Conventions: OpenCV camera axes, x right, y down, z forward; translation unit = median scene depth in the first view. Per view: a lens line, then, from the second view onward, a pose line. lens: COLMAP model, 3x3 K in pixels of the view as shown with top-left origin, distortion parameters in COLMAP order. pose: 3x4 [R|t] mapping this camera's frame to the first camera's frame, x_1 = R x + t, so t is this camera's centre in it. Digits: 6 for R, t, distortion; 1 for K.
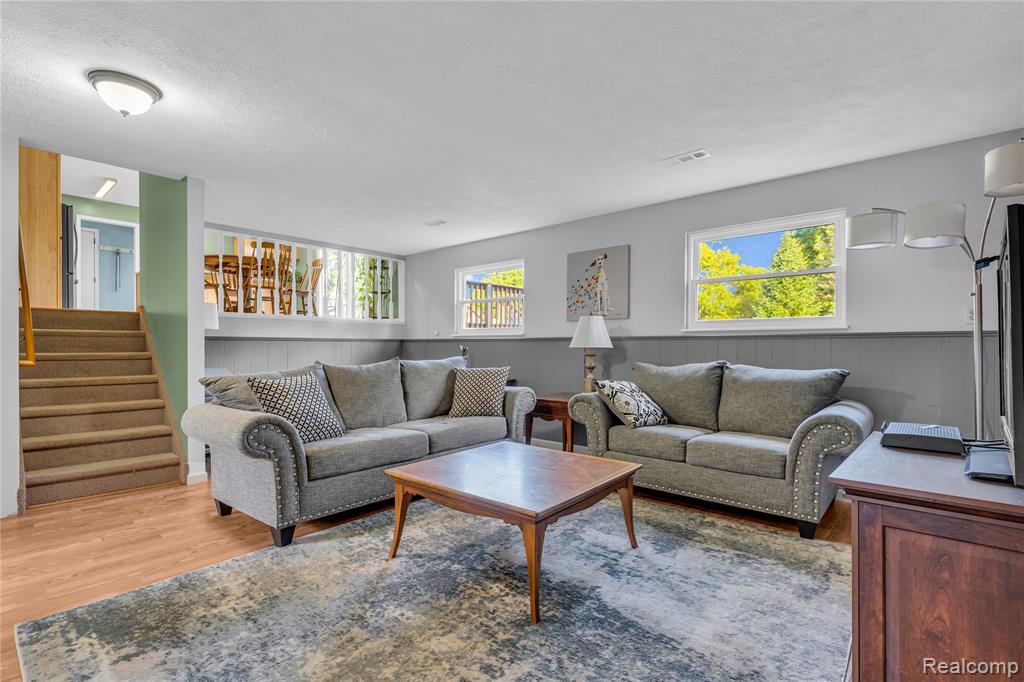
lens RADIAL K [[486.8, 0, 508.6], [0, 486.8, 346.6], [0, 0, 1]] dist [-0.001427, -0.000422]
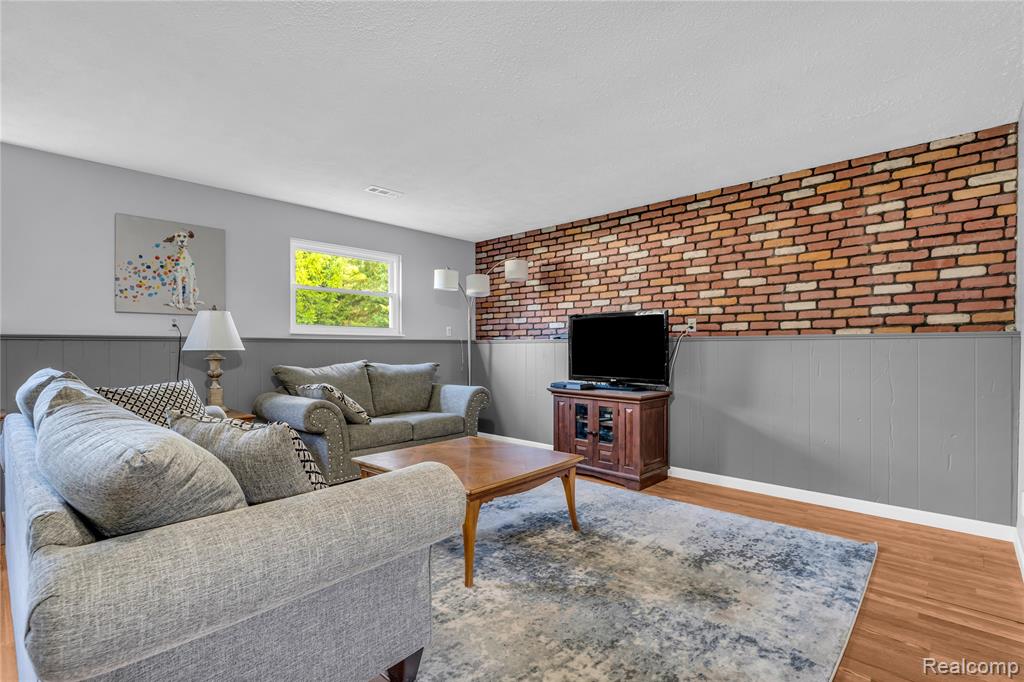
lens RADIAL K [[486.8, 0, 508.6], [0, 486.8, 346.6], [0, 0, 1]] dist [-0.001427, -0.000422]
pose [[0.016464, 0.000772, 0.999864, -0.949615], [0.000473, 1.000000, -0.000779, -0.005054], [-0.999864, 0.000485, 0.016463, 0.767983]]
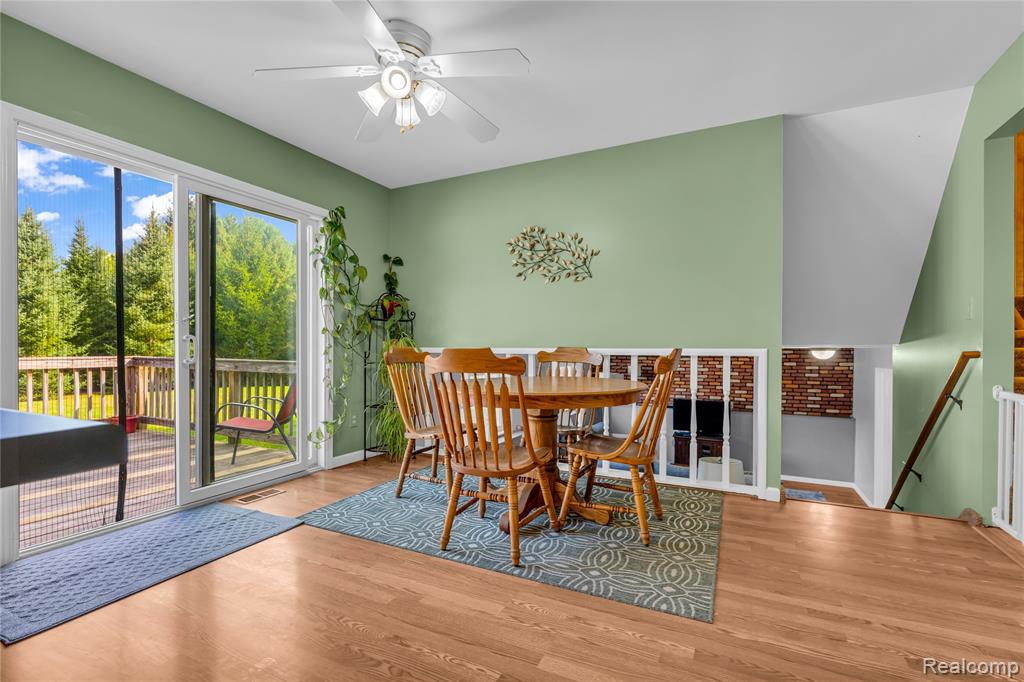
lens RADIAL K [[495.9, 0, 506.0], [0, 495.9, 343.5], [0, 0, 1]] dist [-0.000563, -0.000064]
pose [[-0.294157, 0.002500, 0.955754, -2.157736], [-0.006254, 0.999970, -0.004540, -0.441649], [-0.955737, -0.007313, -0.294132, 2.586794]]
